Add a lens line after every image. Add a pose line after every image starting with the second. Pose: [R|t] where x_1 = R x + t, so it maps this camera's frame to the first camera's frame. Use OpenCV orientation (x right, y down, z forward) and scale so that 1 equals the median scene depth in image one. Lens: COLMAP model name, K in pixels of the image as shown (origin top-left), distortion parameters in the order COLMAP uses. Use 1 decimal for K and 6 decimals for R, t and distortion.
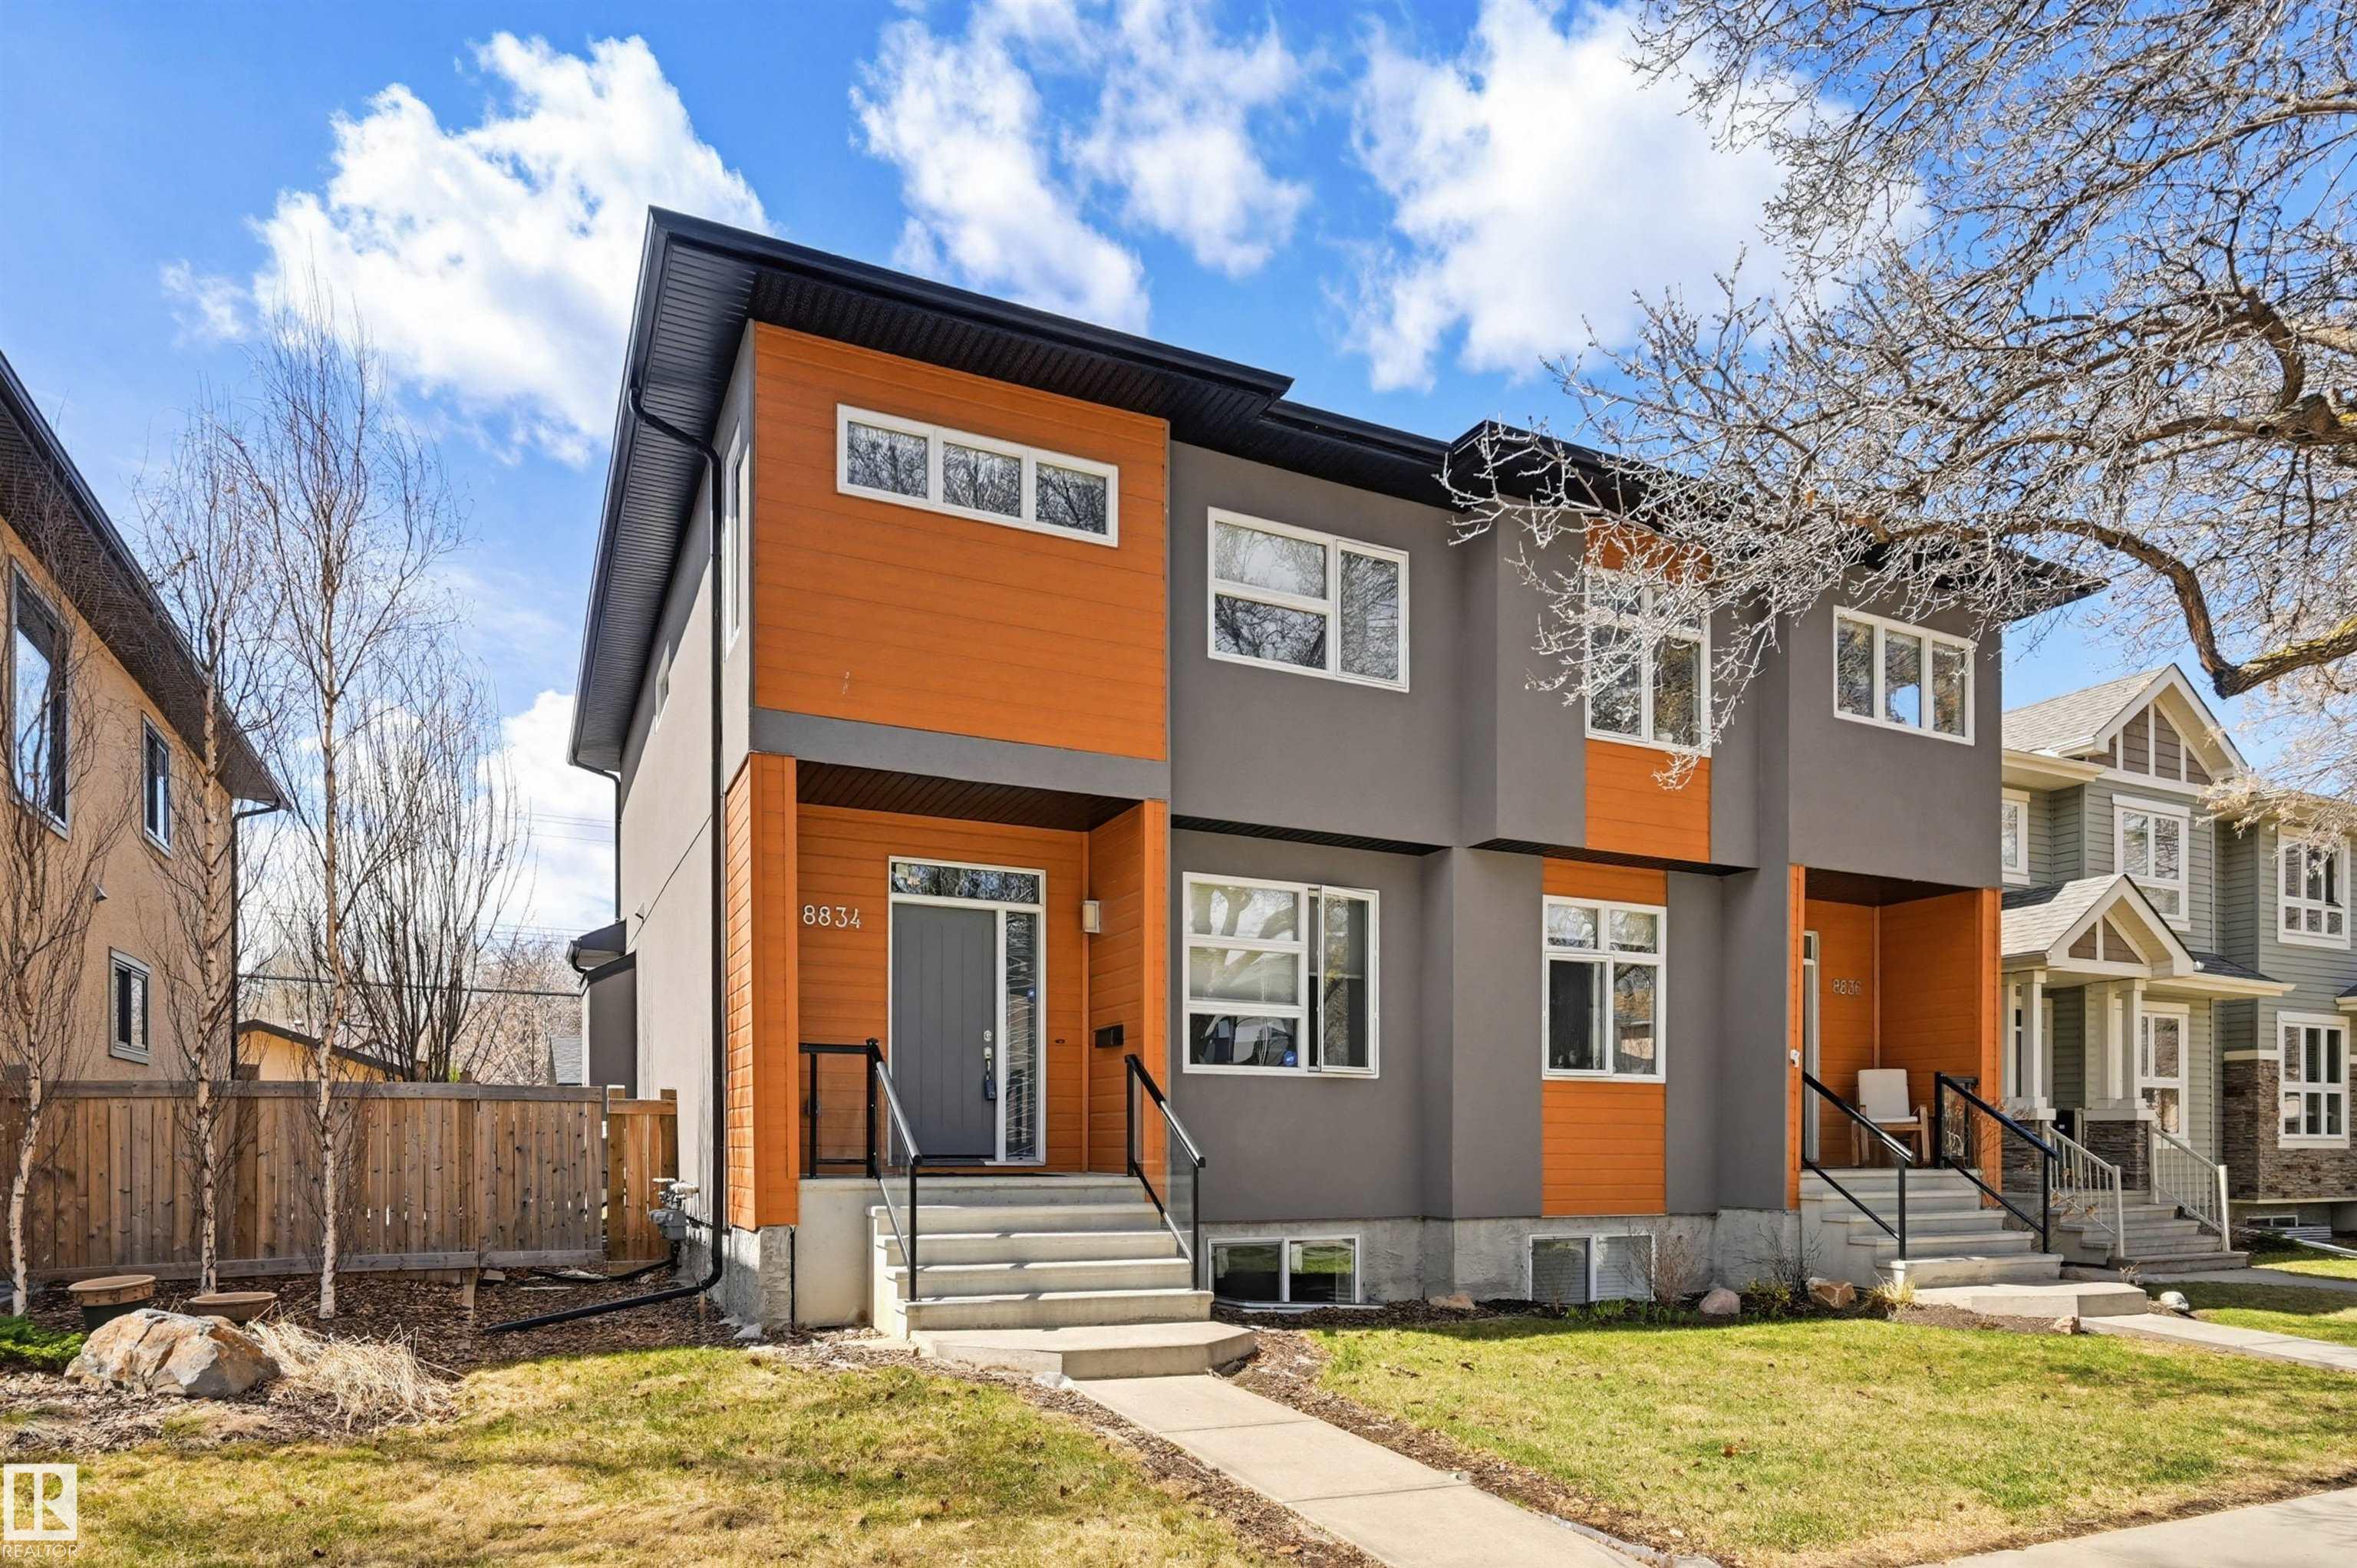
lens RADIAL K [[1216.2, 0, 1177.5], [0, 1216.2, 796.8], [0, 0, 1]] dist [-0.001622, 0.000541]
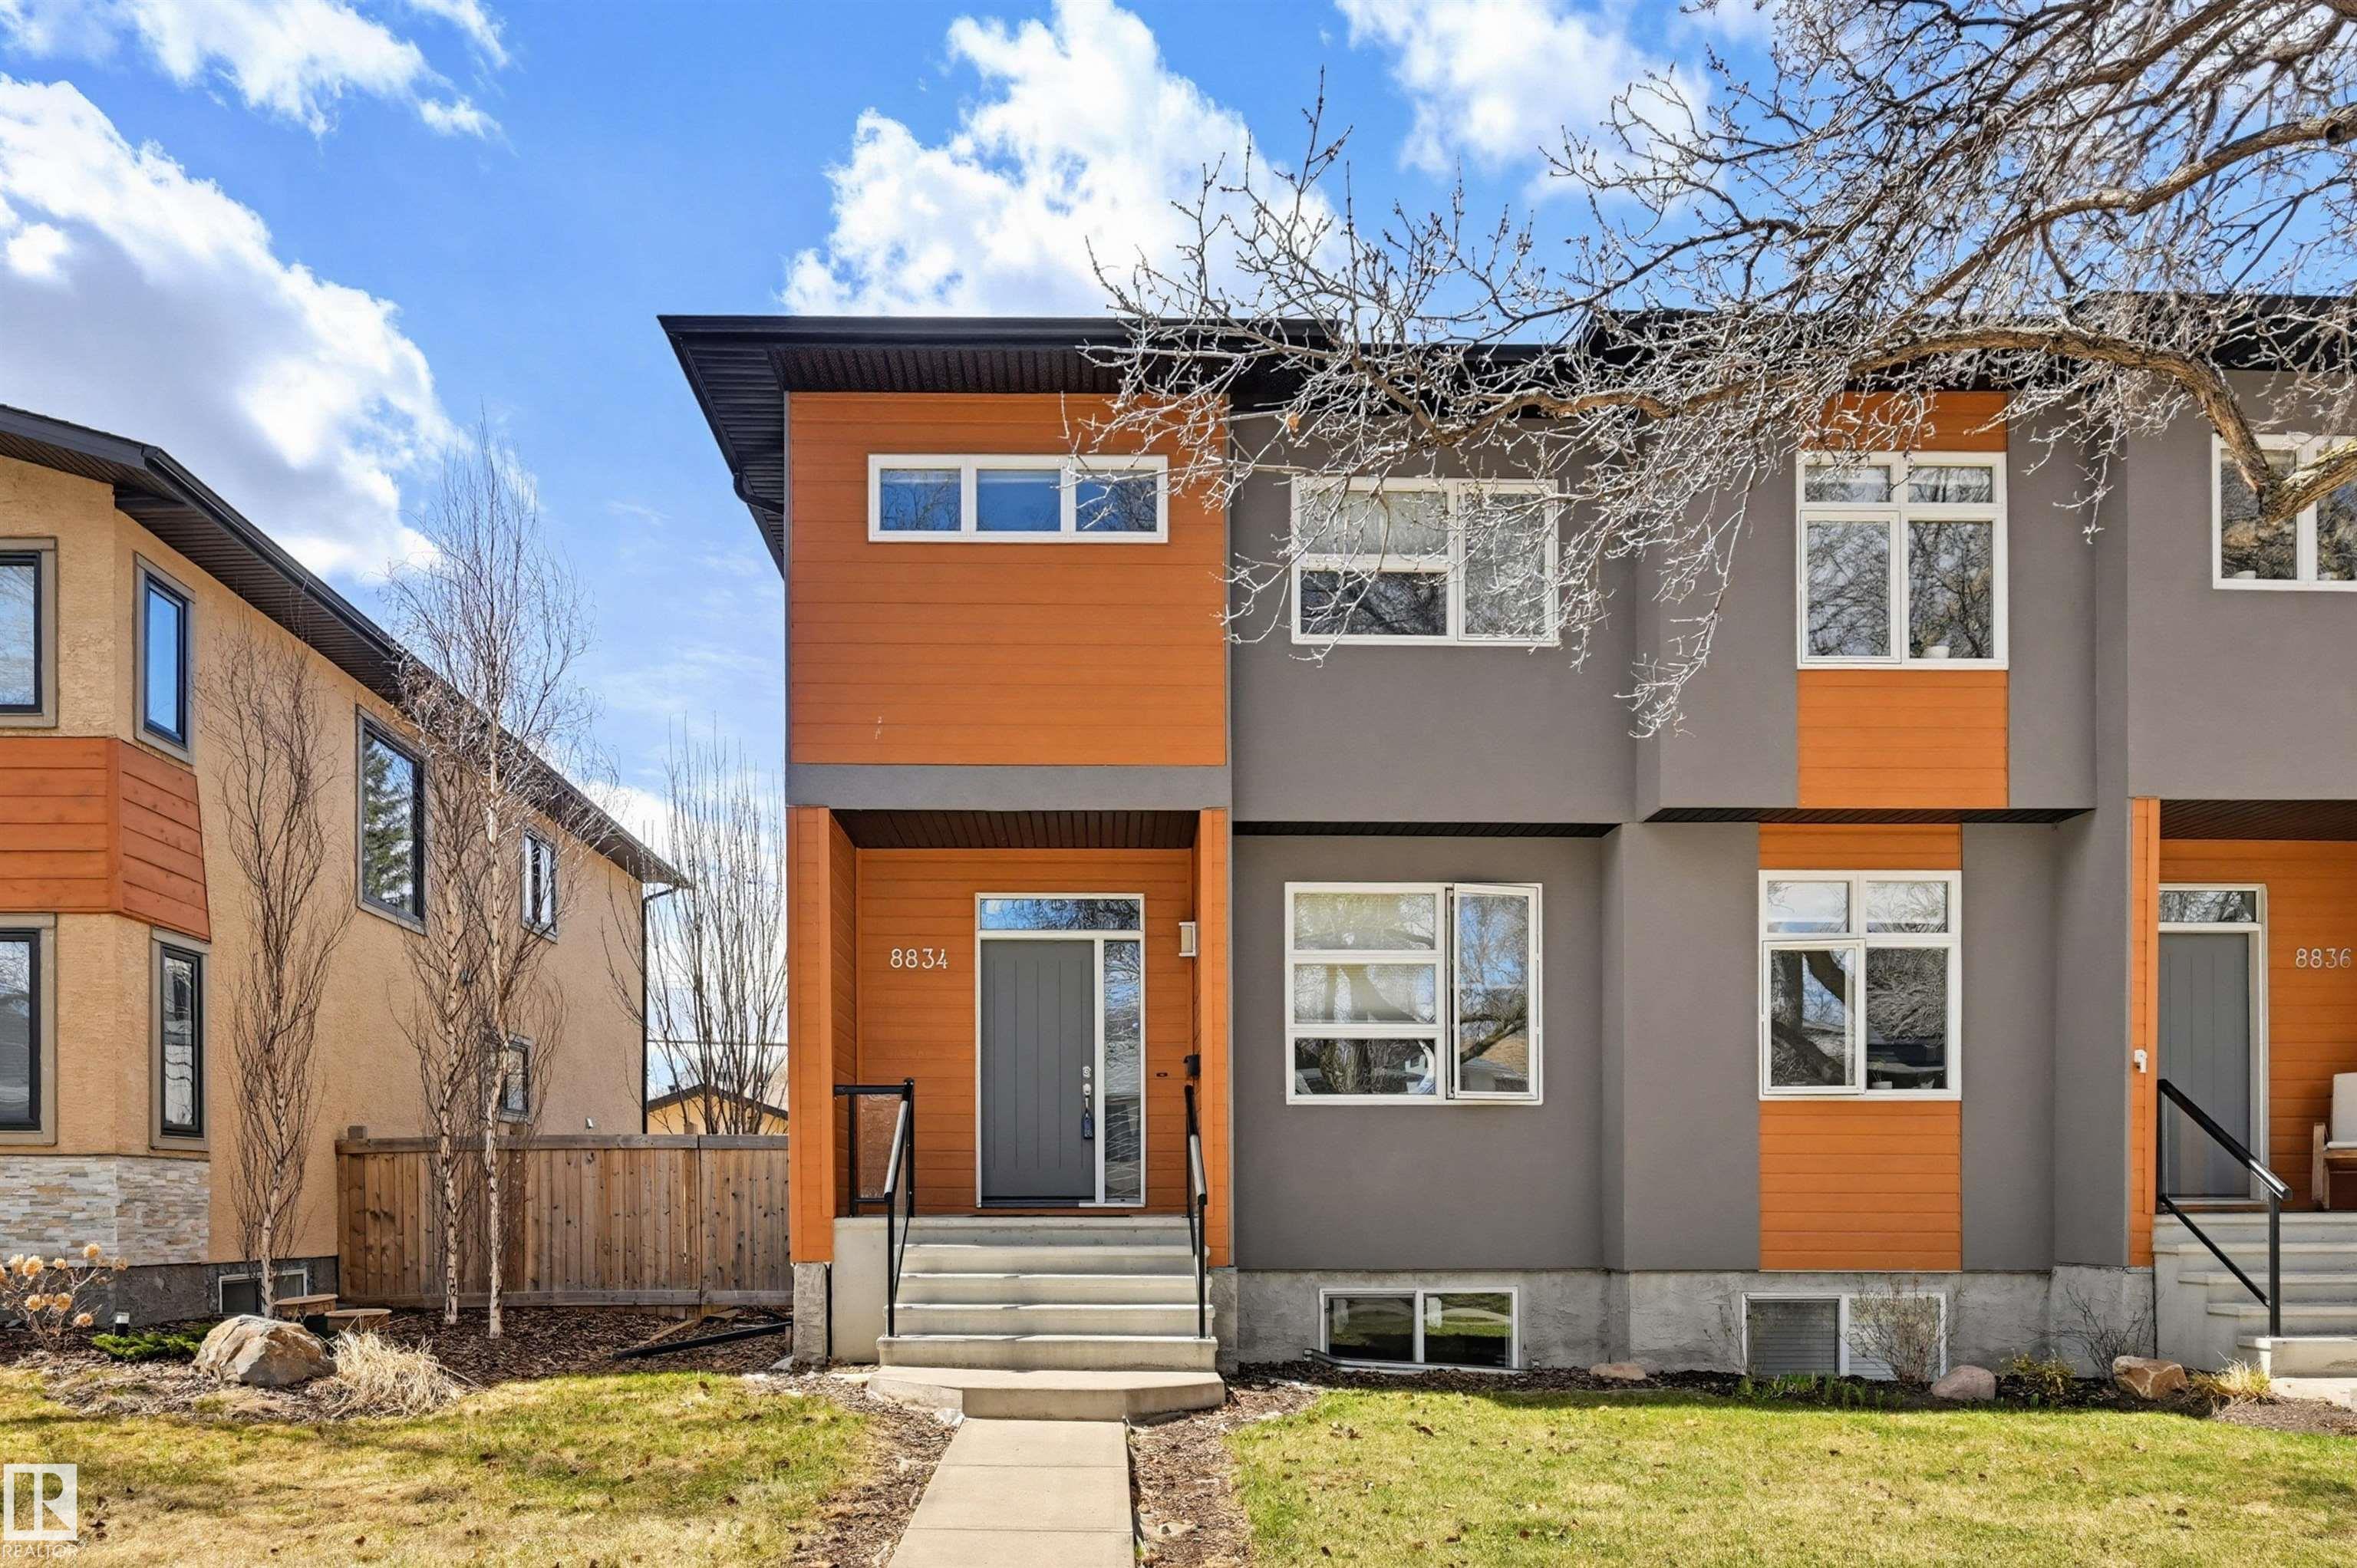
lens RADIAL K [[1375.8, 0, 1178.5], [0, 1375.8, 784.0], [0, 0, 1]] dist [-0.002946, 0.000925]
pose [[0.928489, -0.111712, -0.354160, 0.320680], [0.106220, 0.993727, -0.034975, 0.017163], [0.355846, -0.005145, 0.934531, 0.015056]]
